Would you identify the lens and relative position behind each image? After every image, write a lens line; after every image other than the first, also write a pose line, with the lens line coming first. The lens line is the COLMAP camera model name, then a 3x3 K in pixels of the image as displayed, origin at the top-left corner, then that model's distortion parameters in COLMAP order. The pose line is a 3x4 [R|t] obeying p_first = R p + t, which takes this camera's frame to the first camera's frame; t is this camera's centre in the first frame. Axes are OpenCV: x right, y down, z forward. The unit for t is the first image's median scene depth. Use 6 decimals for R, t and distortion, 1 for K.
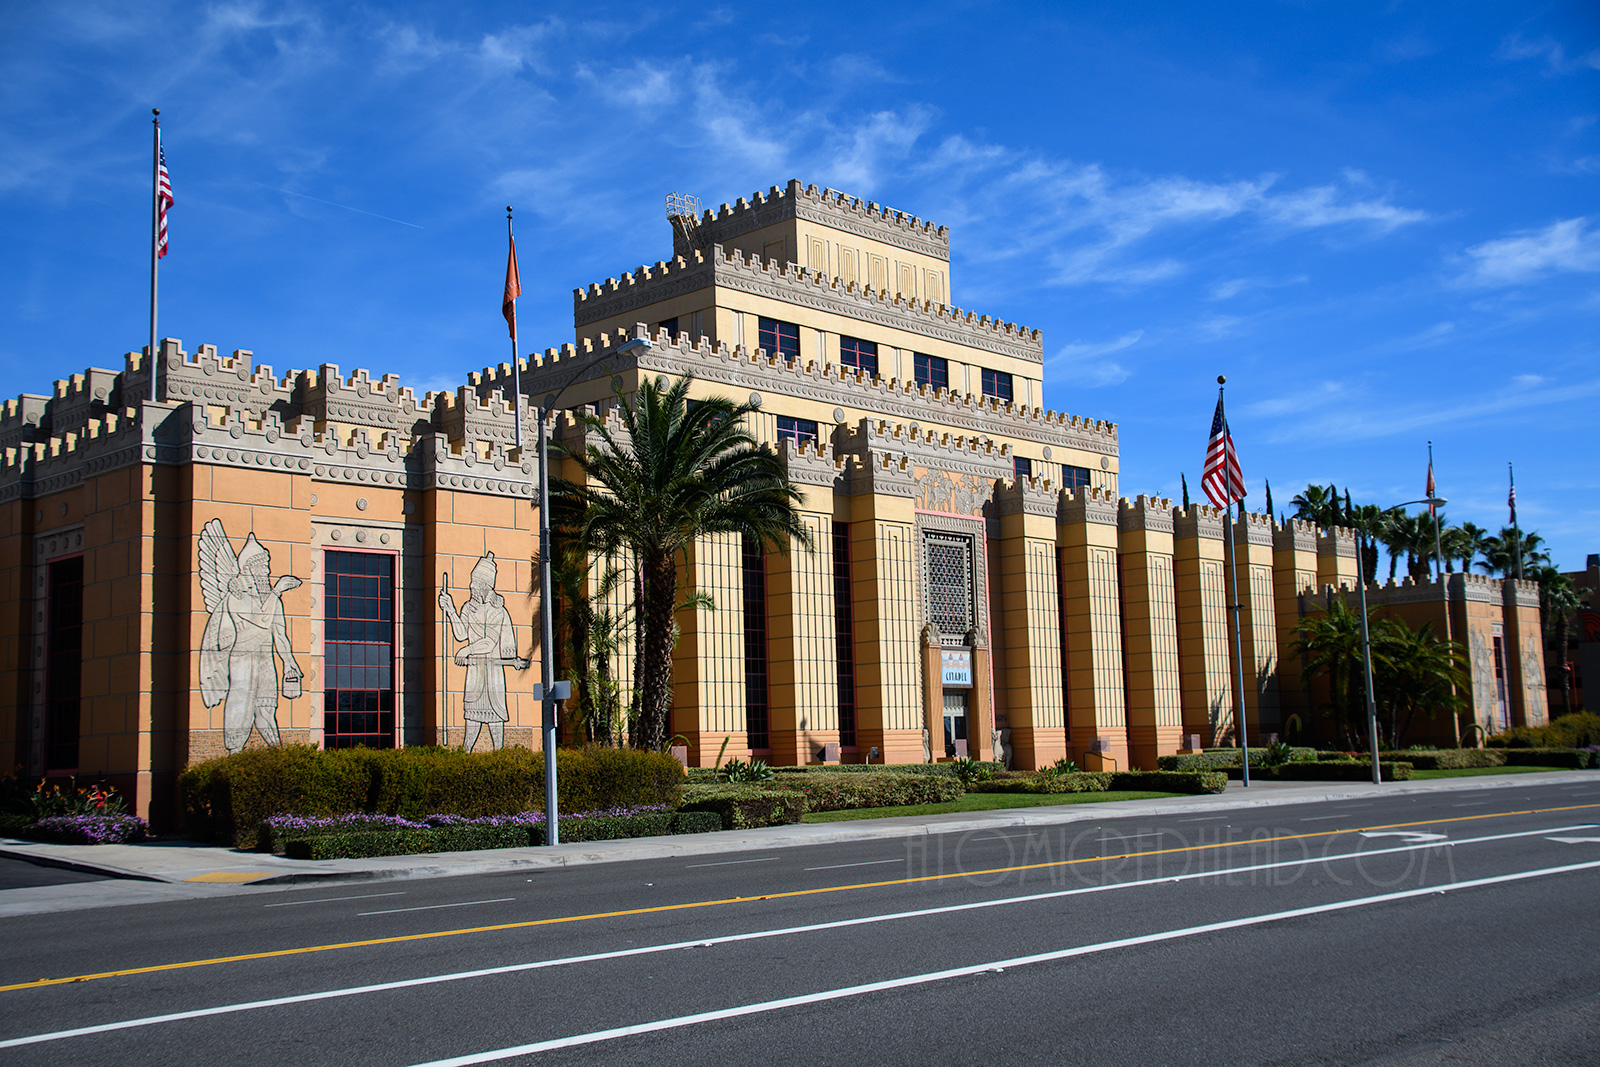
lens RADIAL K [[1690.5, 0, 800.0], [0, 1690.5, 533.5], [0, 0, 1]] dist [0.010074, 0.004903]
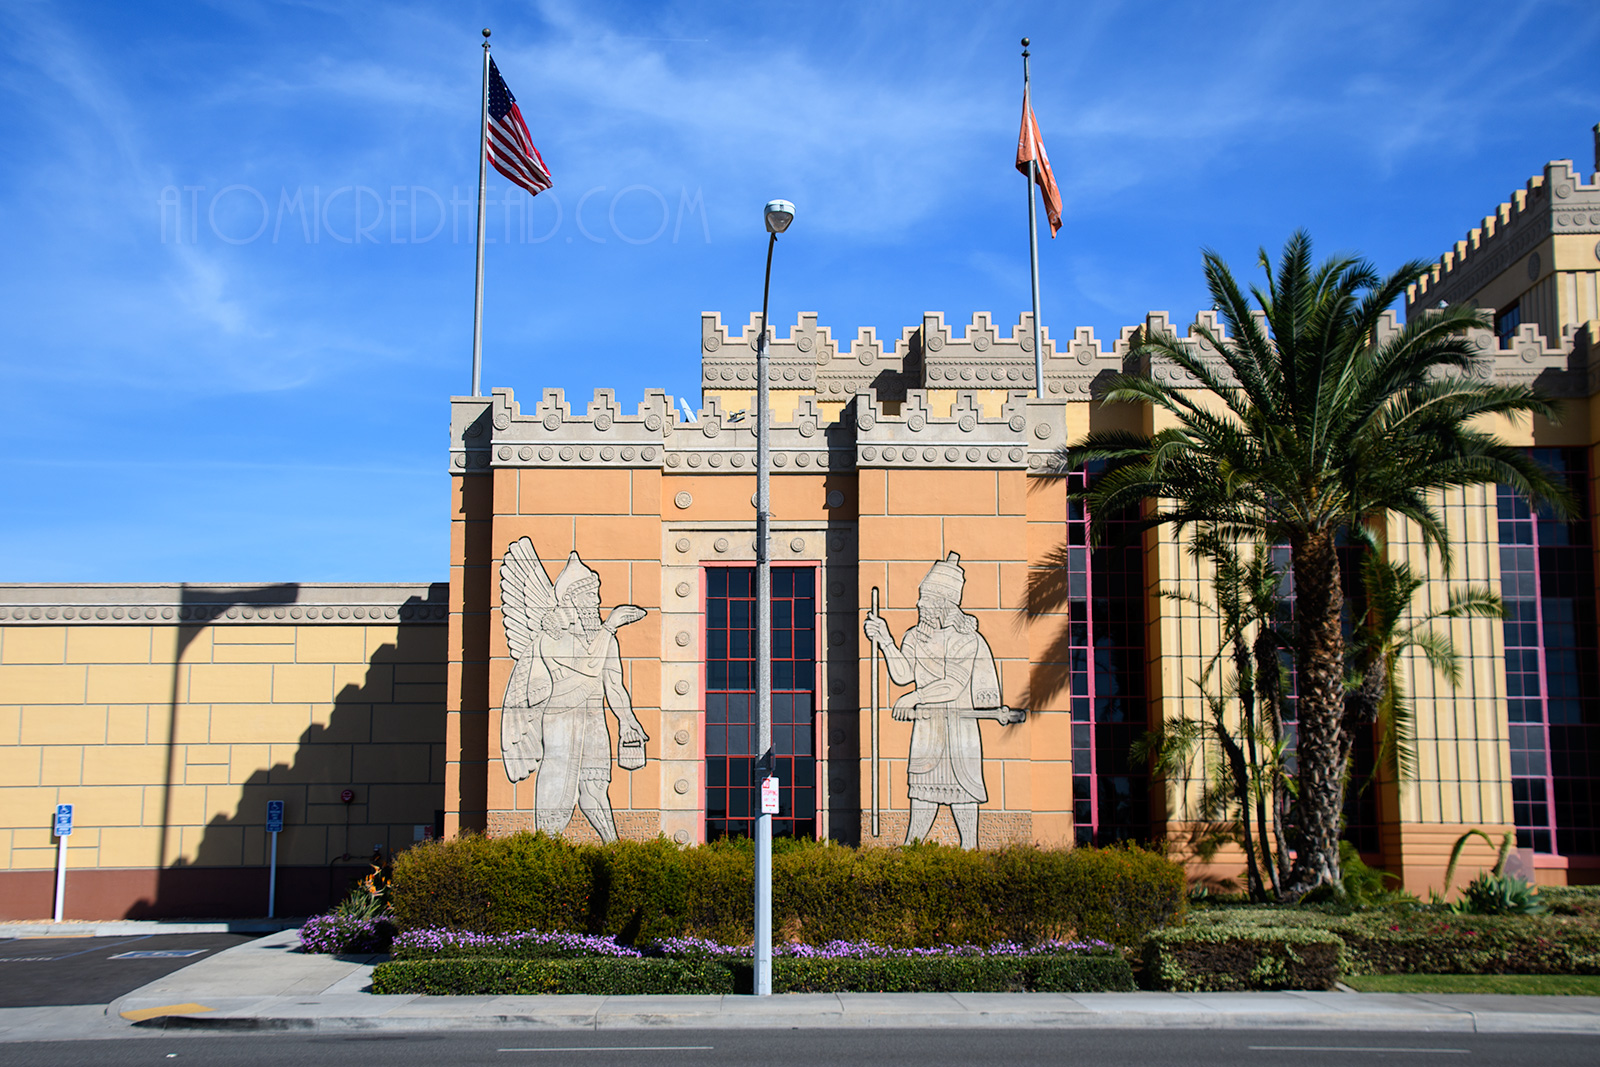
lens RADIAL K [[2097.7, 0, 800.6], [0, 2097.7, 557.7], [0, 0, 1]] dist [0.095576, 0.097888]
pose [[0.707587, -0.072458, -0.702901, 0.382444], [0.072472, 0.996925, -0.029811, 0.035240], [0.702900, -0.029847, 0.710663, 0.372918]]
